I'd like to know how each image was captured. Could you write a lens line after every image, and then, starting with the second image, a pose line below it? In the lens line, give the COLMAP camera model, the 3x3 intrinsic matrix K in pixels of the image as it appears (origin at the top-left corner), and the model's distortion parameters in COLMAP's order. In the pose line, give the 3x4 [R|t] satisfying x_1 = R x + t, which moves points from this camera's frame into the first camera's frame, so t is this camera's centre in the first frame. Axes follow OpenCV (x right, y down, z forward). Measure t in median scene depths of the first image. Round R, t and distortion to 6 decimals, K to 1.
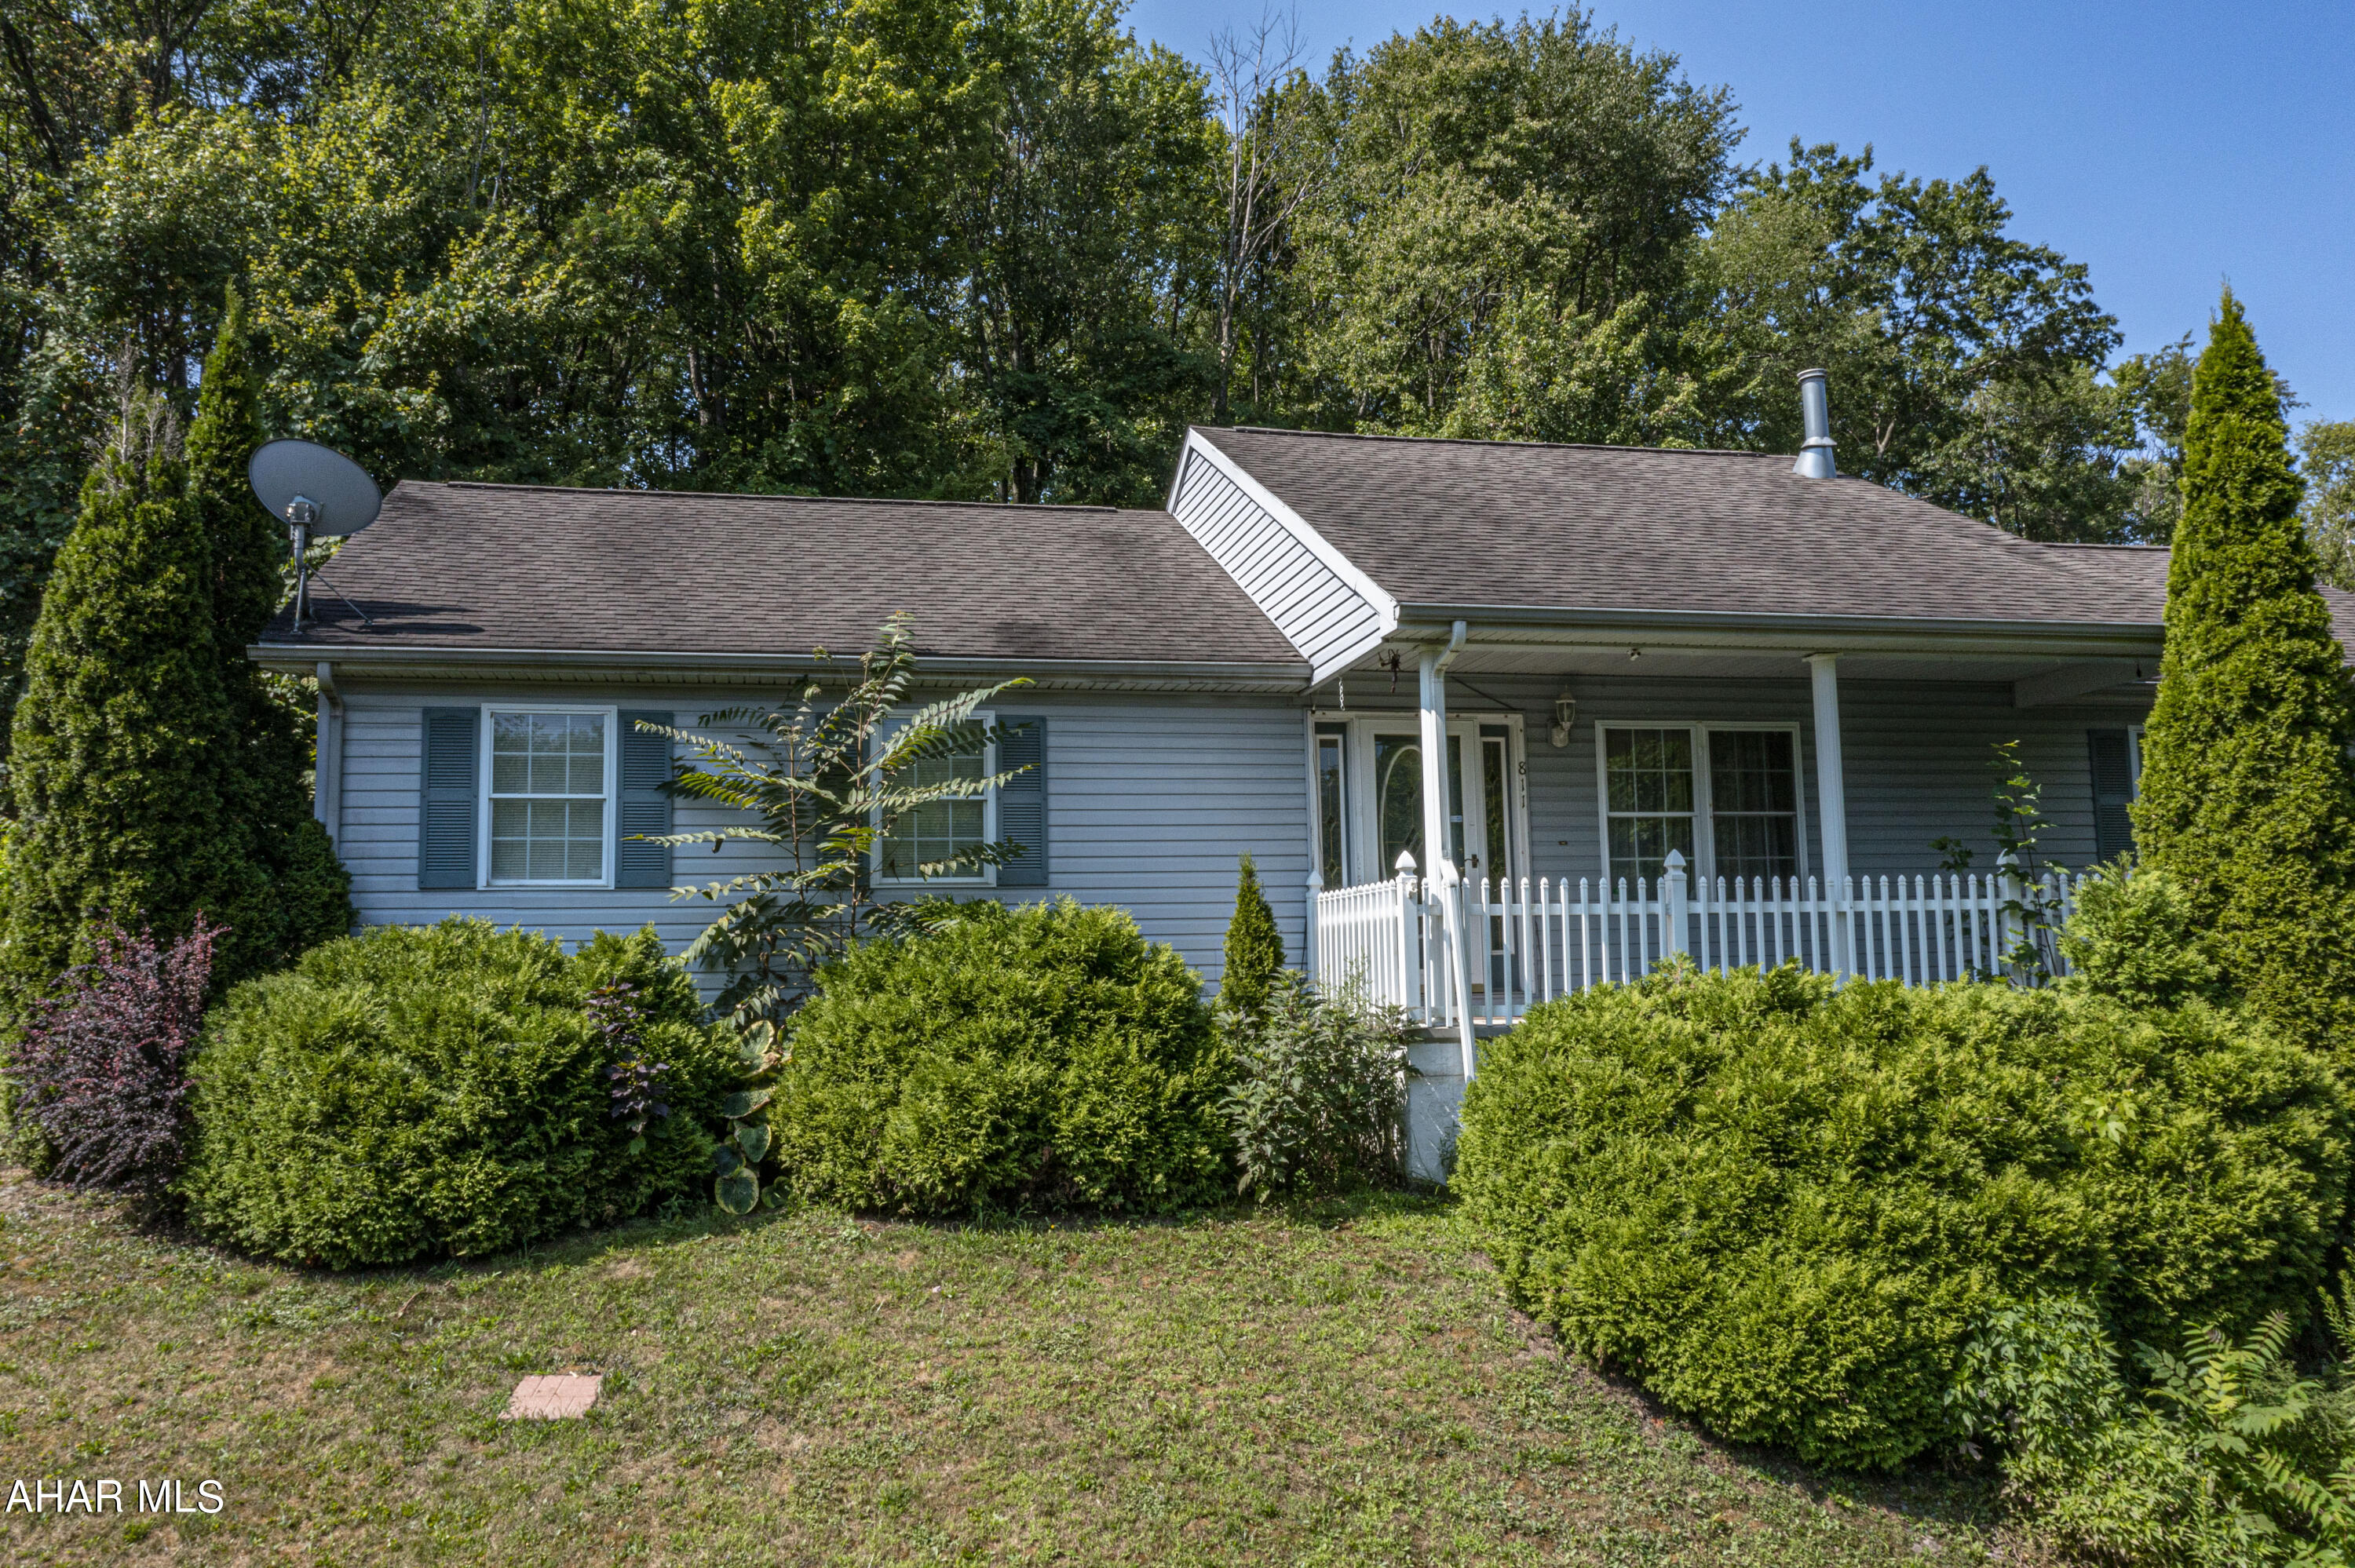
lens RADIAL K [[1846.2, 0, 1170.9], [0, 1846.2, 778.3], [0, 0, 1]] dist [-0.018668, 0.000123]
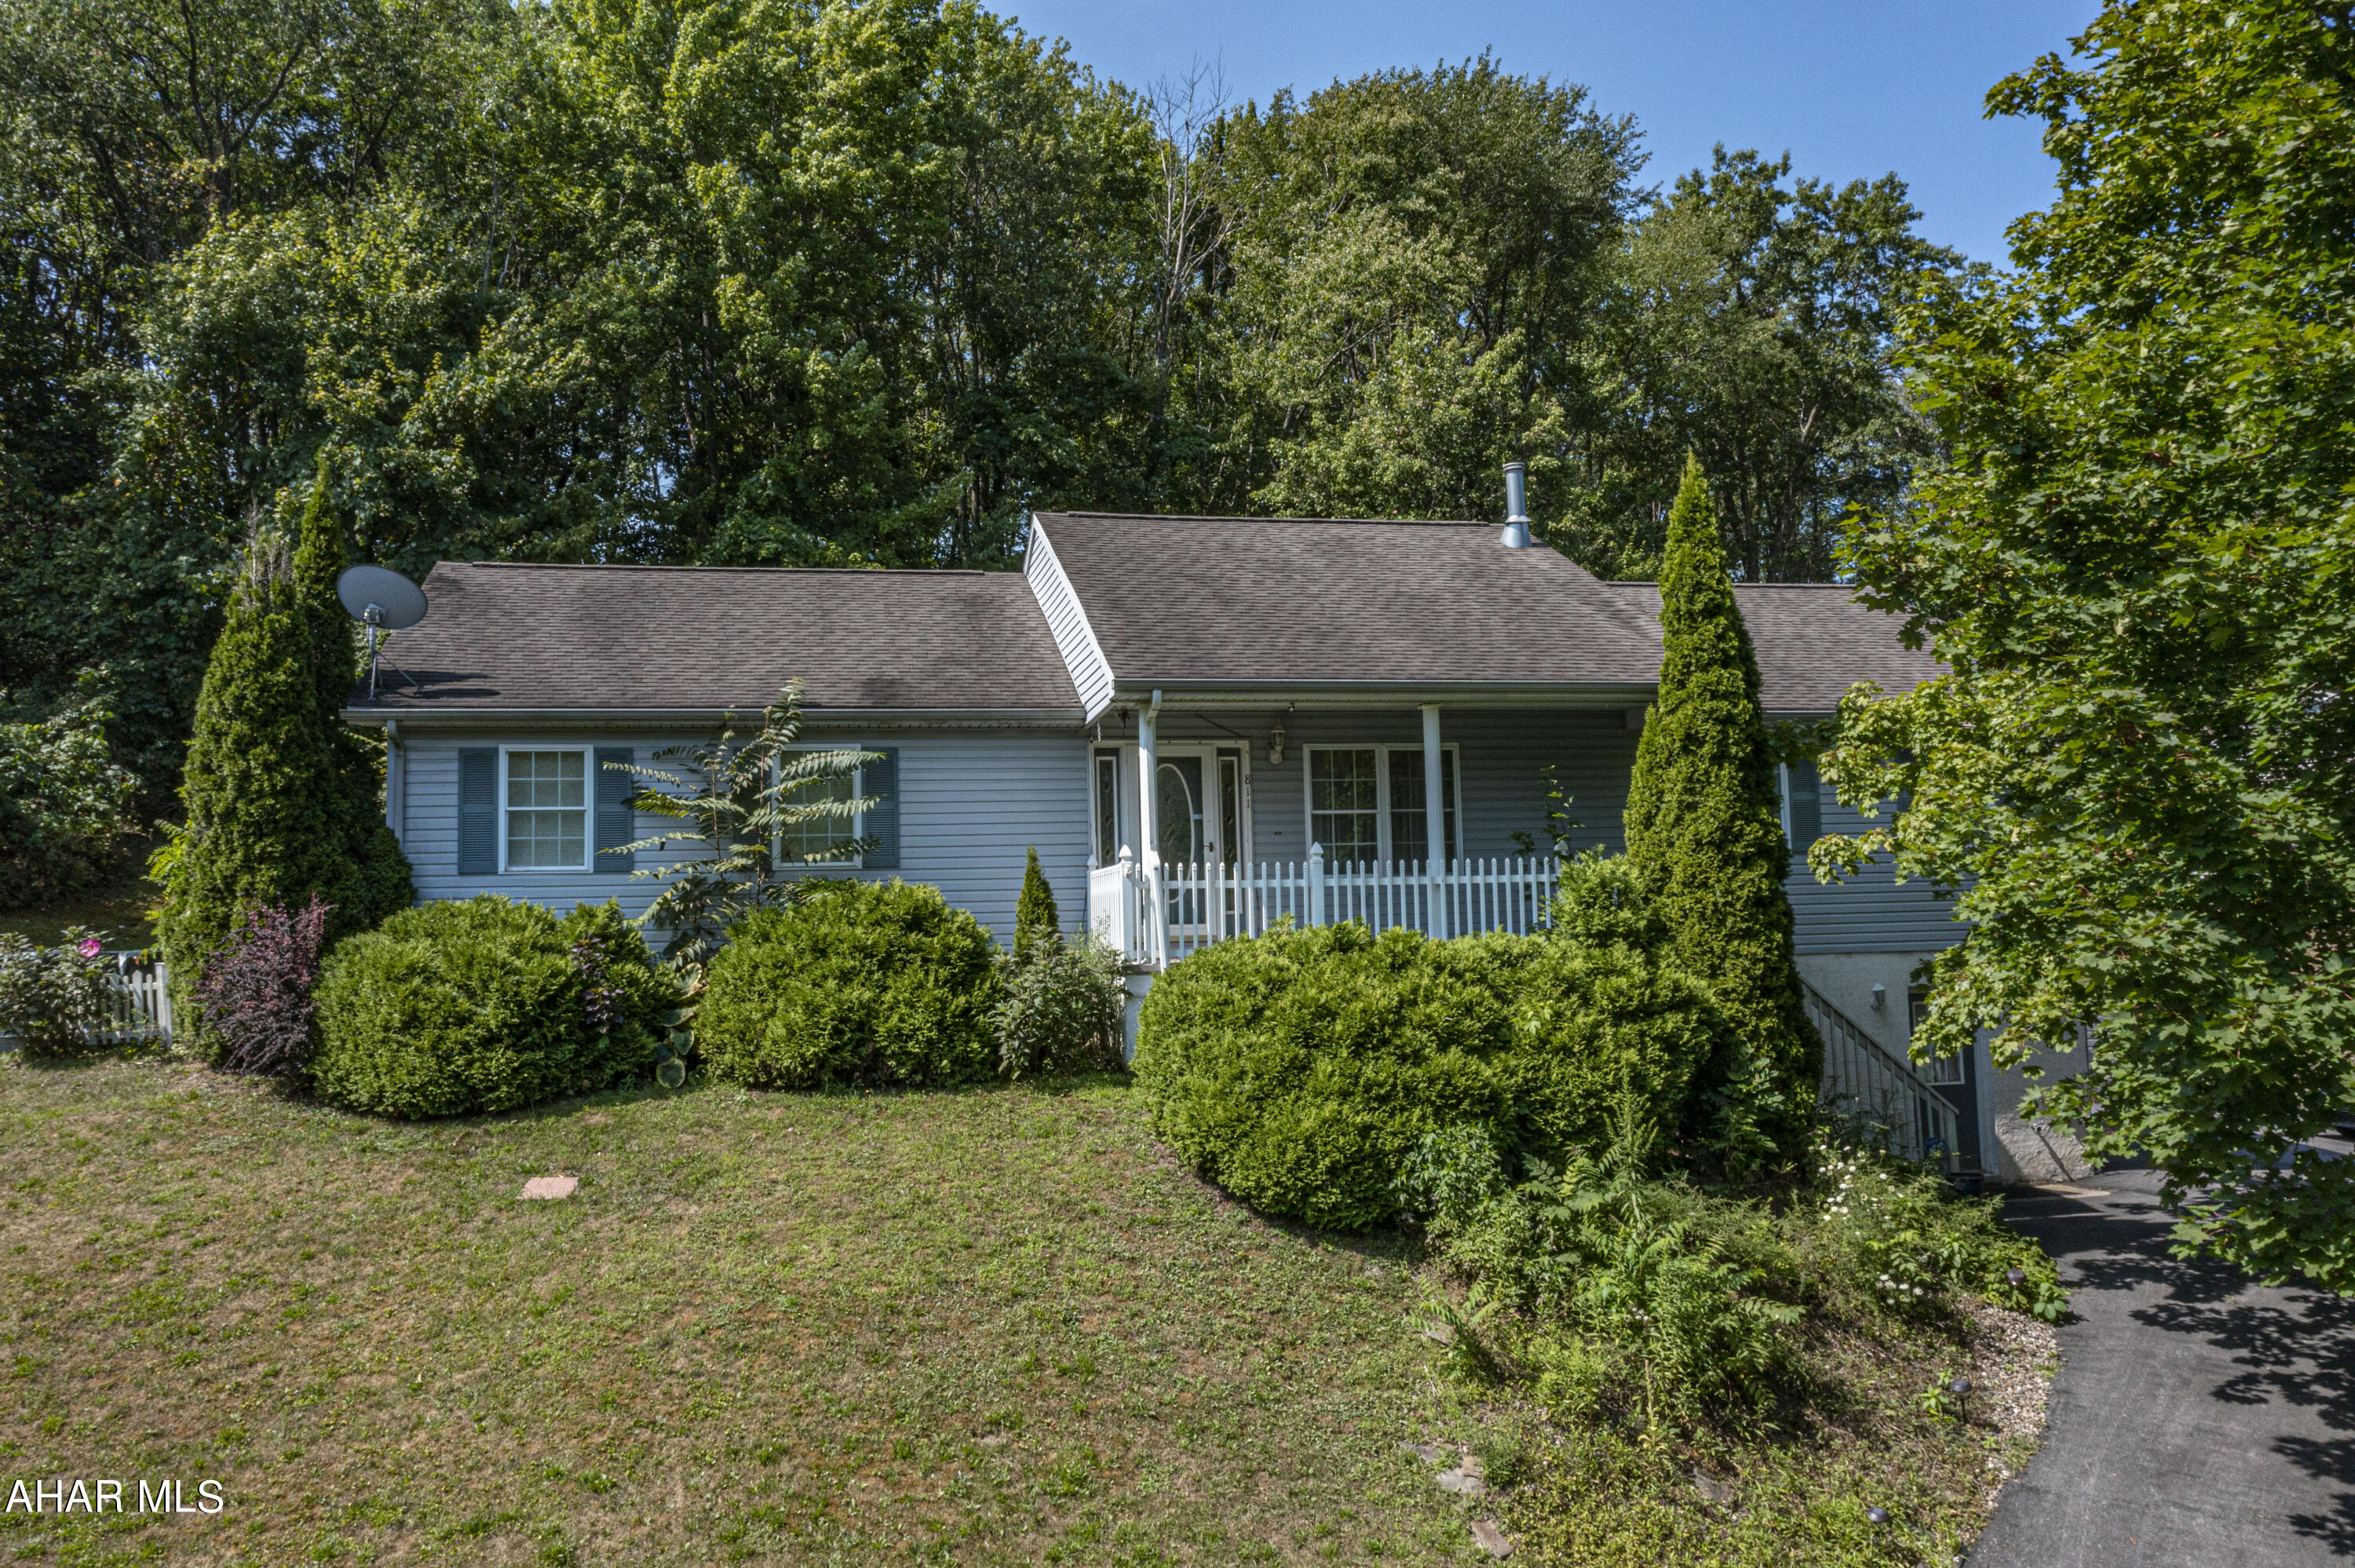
lens RADIAL K [[1847.8, 0, 1185.8], [0, 1847.8, 784.8], [0, 0, 1]] dist [-0.029078, -0.008634]
pose [[0.999968, -0.006298, -0.005004, 0.193909], [0.006444, 0.999539, 0.029673, -0.055271], [0.004815, -0.029705, 0.999547, -0.499555]]
